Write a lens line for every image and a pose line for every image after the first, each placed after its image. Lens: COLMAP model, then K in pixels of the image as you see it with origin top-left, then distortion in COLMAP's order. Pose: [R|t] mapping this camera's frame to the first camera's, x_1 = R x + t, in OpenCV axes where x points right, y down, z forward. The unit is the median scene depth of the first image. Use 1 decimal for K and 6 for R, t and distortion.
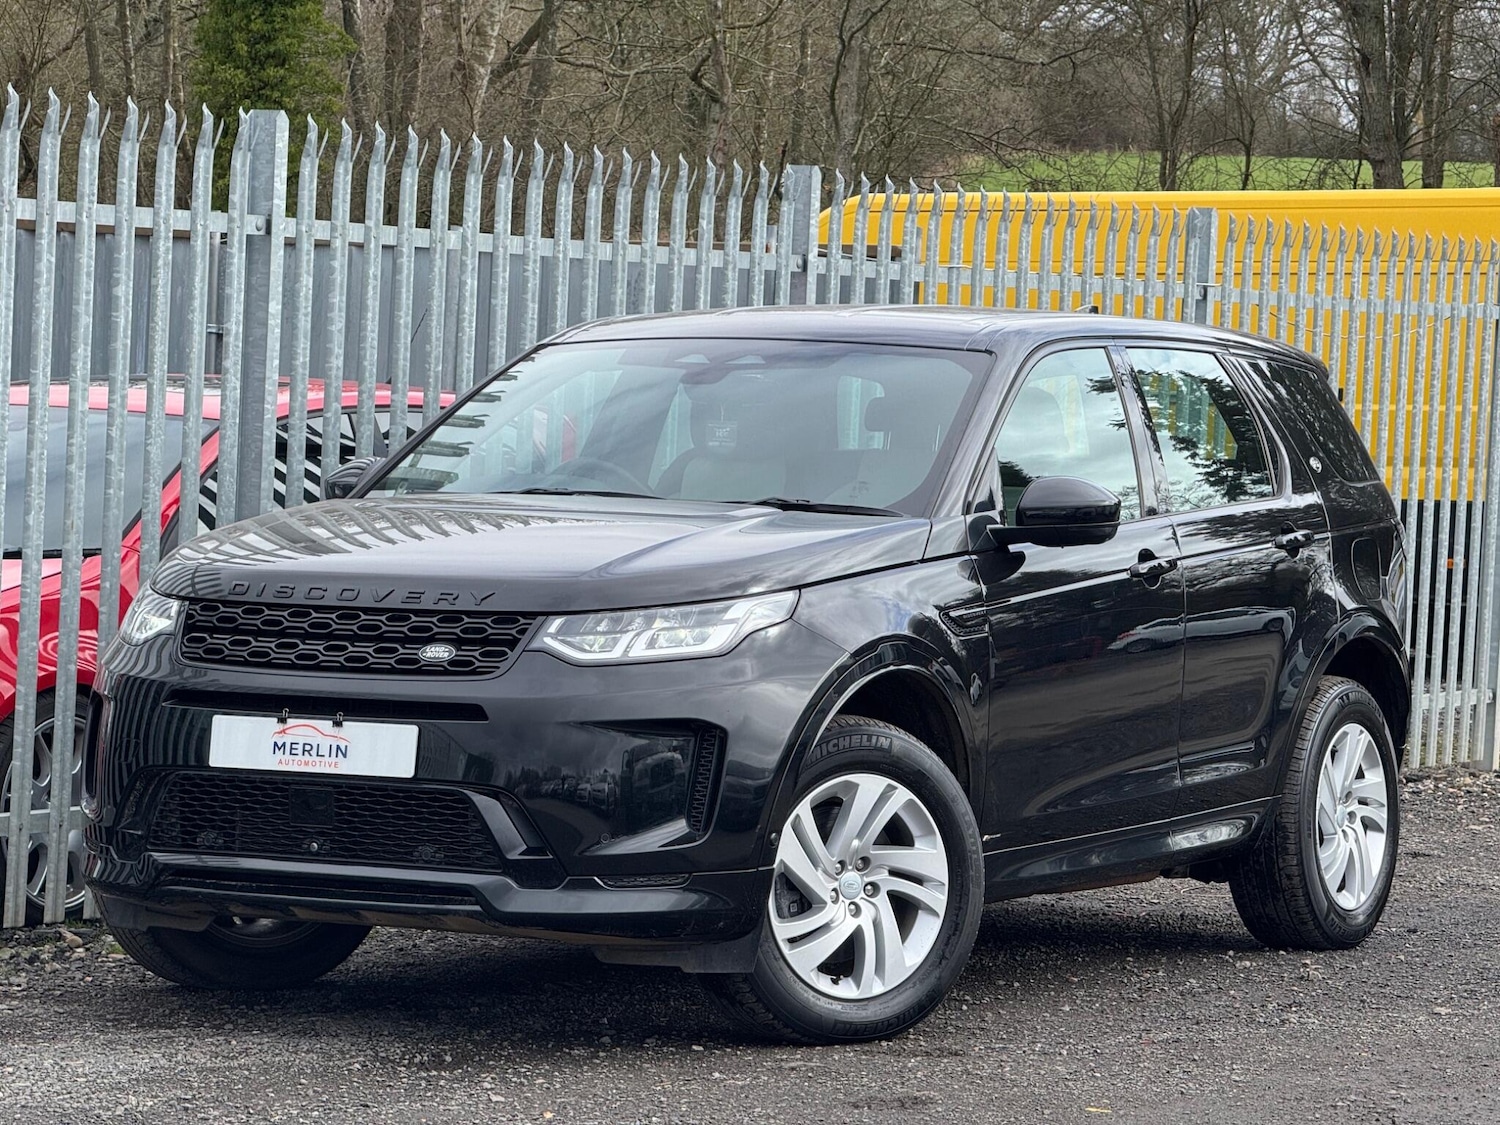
lens RADIAL K [[5014.9, 0, 750.7], [0, 5014.9, 587.6], [0, 0, 1]] dist [0.163217, 1.053908]
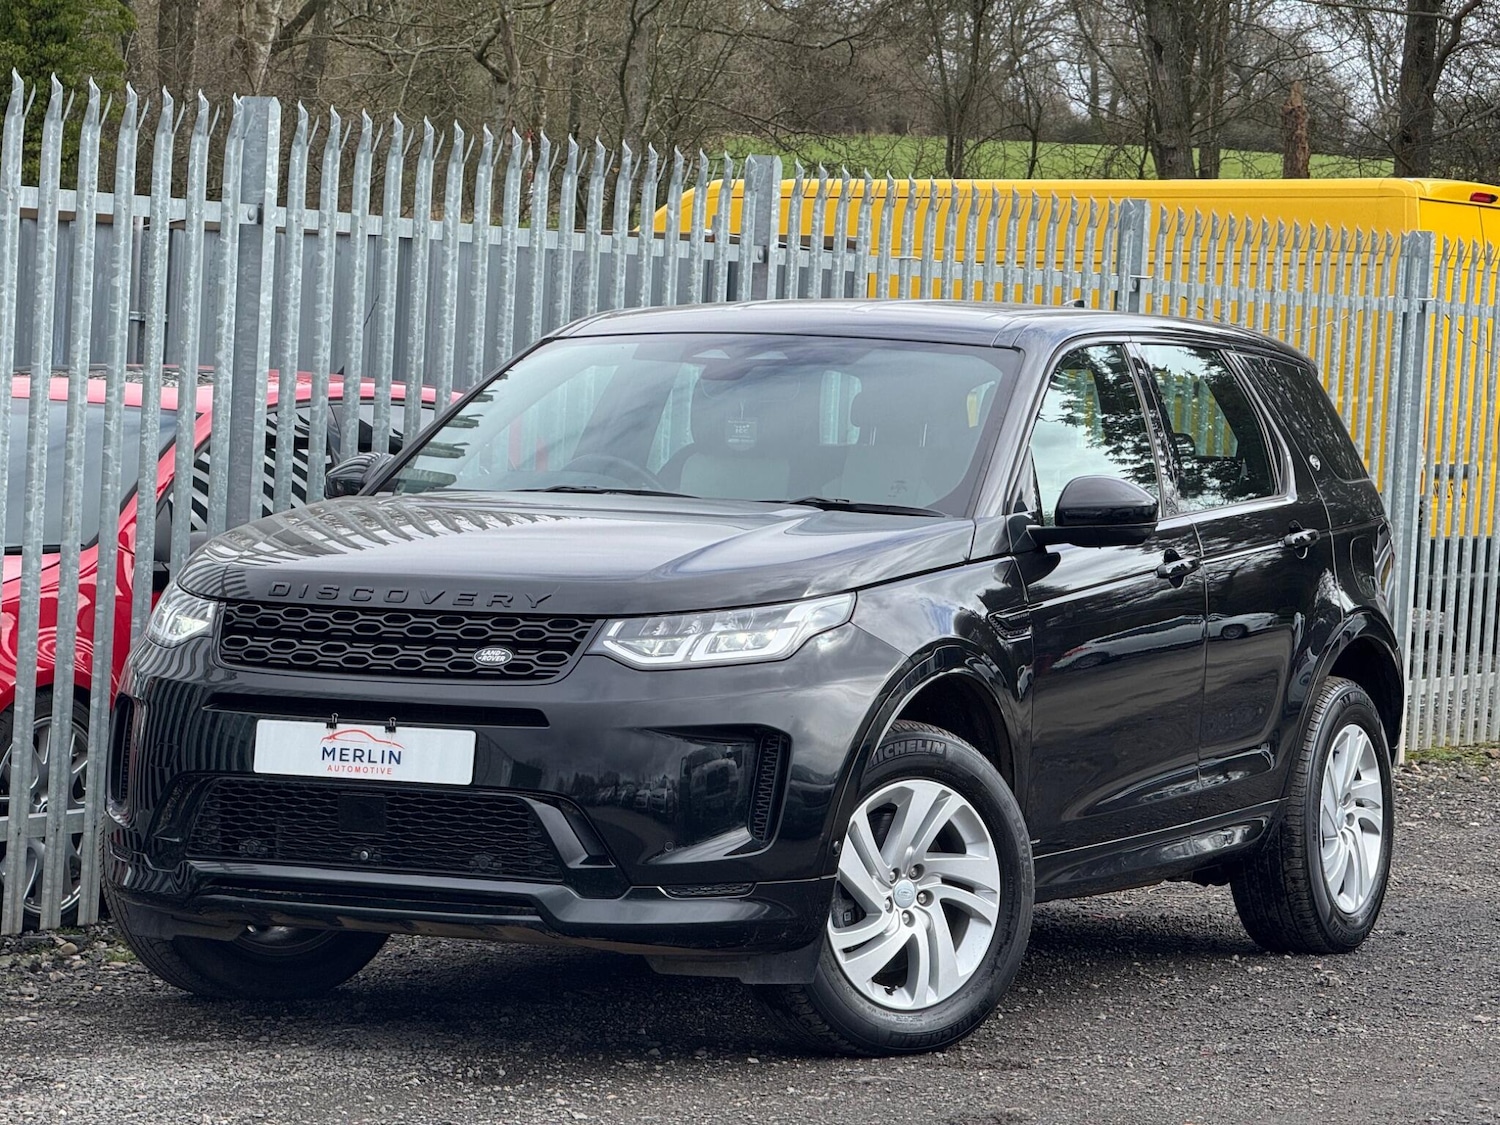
lens RADIAL K [[4999.3, 0, 719.1], [0, 4999.3, 558.7], [0, 0, 1]] dist [0.169414, 0.632859]
pose [[0.998448, 0.002586, 0.055624, -0.060806], [-0.002524, 0.999996, -0.001181, -0.004173], [-0.055627, 0.001039, 0.998451, 0.021728]]
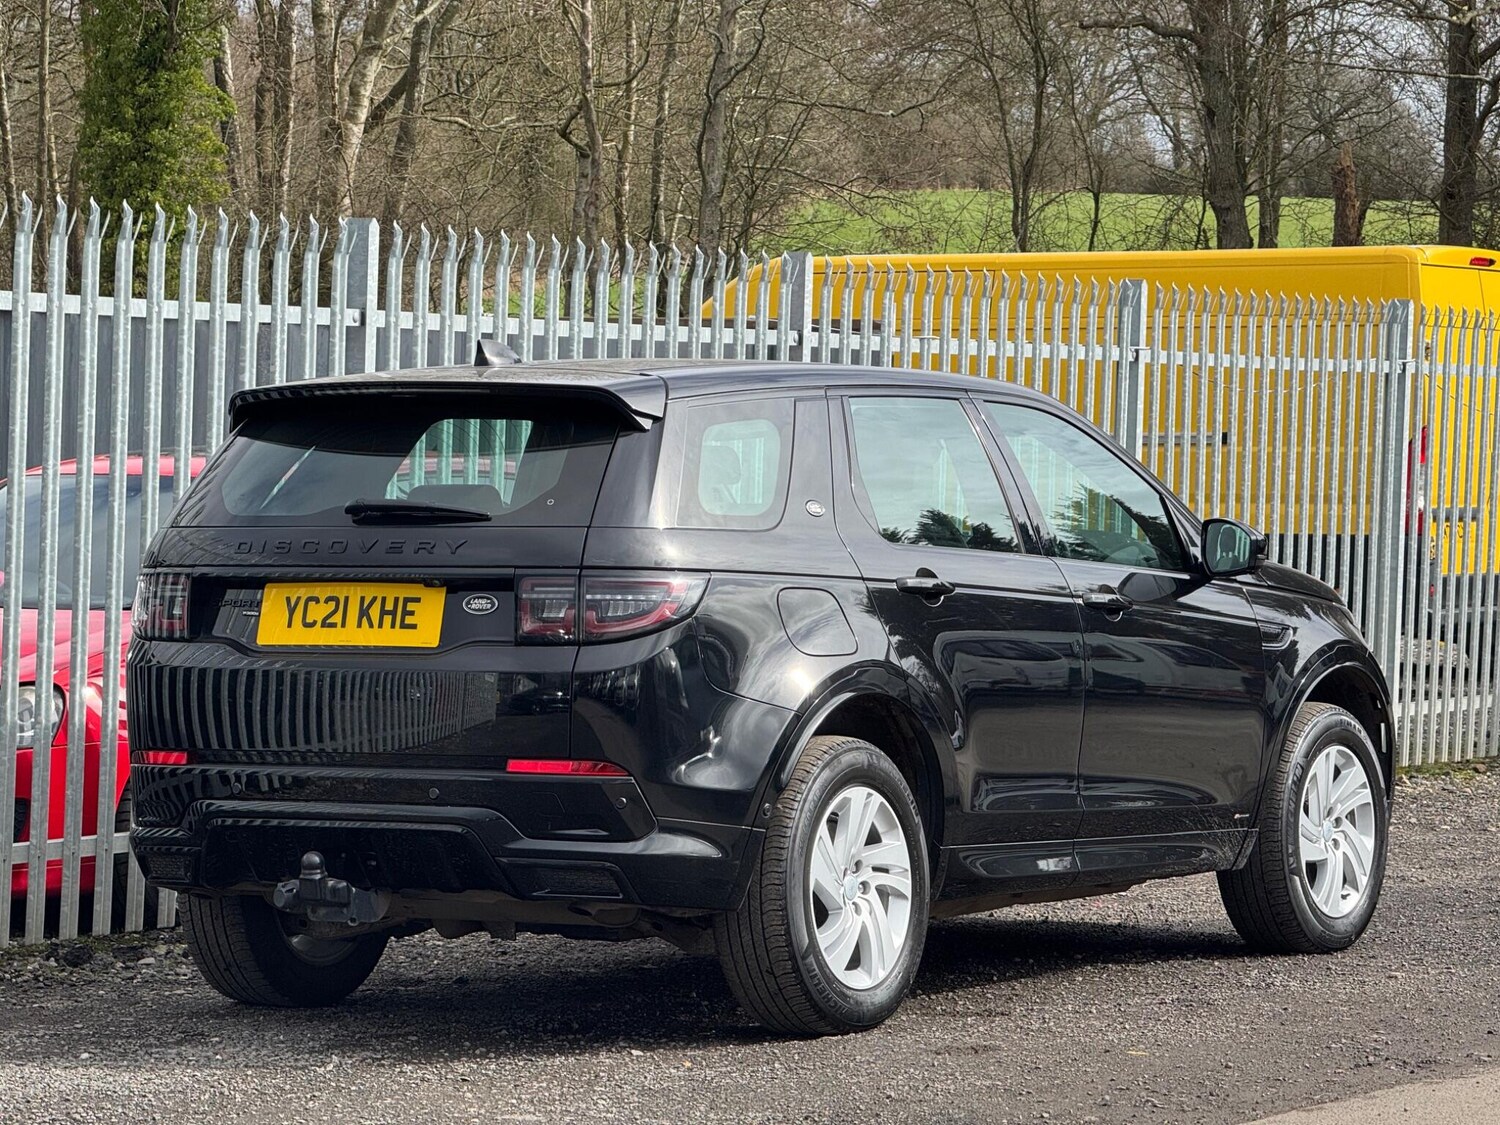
lens RADIAL K [[5095.8, 0, 728.3], [0, 5095.8, 557.7], [0, 0, 1]] dist [0.165311, 1.016156]
pose [[0.999200, -0.015418, 0.036898, -0.056214], [0.015888, 0.999796, -0.012486, -0.000890], [-0.036698, 0.013062, 0.999241, -0.173827]]
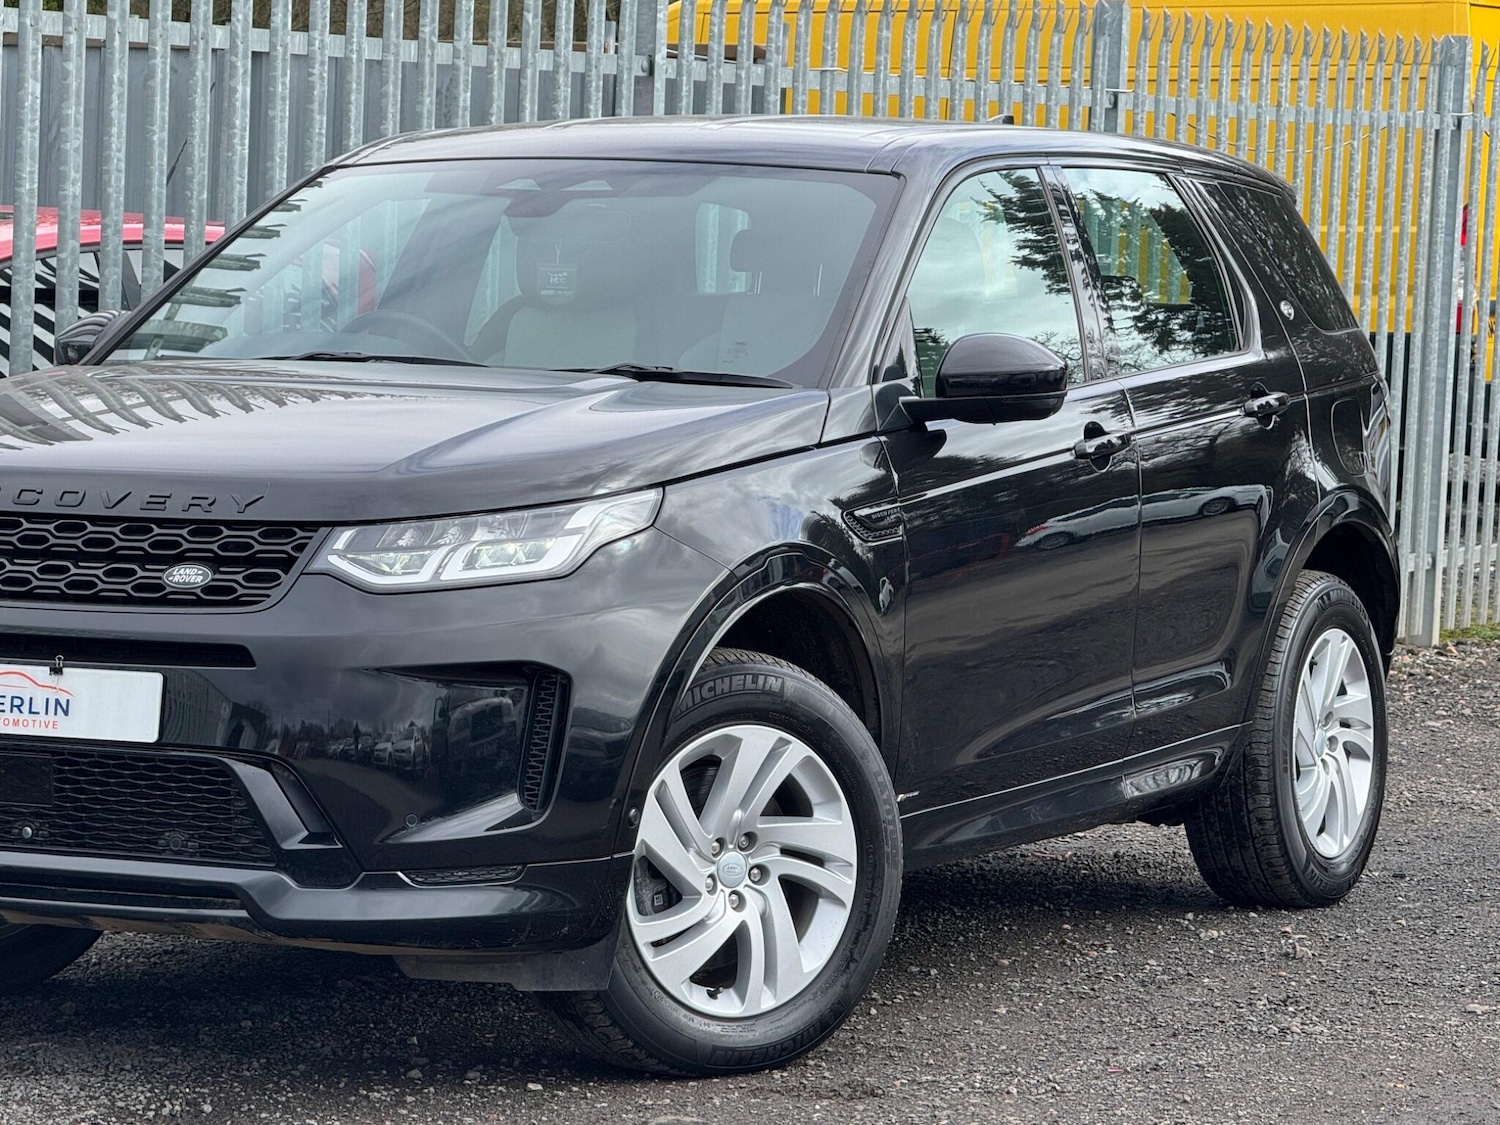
lens RADIAL K [[4912.5, 0, 746.8], [0, 4912.5, 549.0], [0, 0, 1]] dist [0.199920, -0.204489]
pose [[0.999305, -0.007740, 0.036459, -0.004252], [0.006606, 0.999494, 0.031113, -0.011501], [-0.036682, -0.030851, 0.998851, 0.211588]]
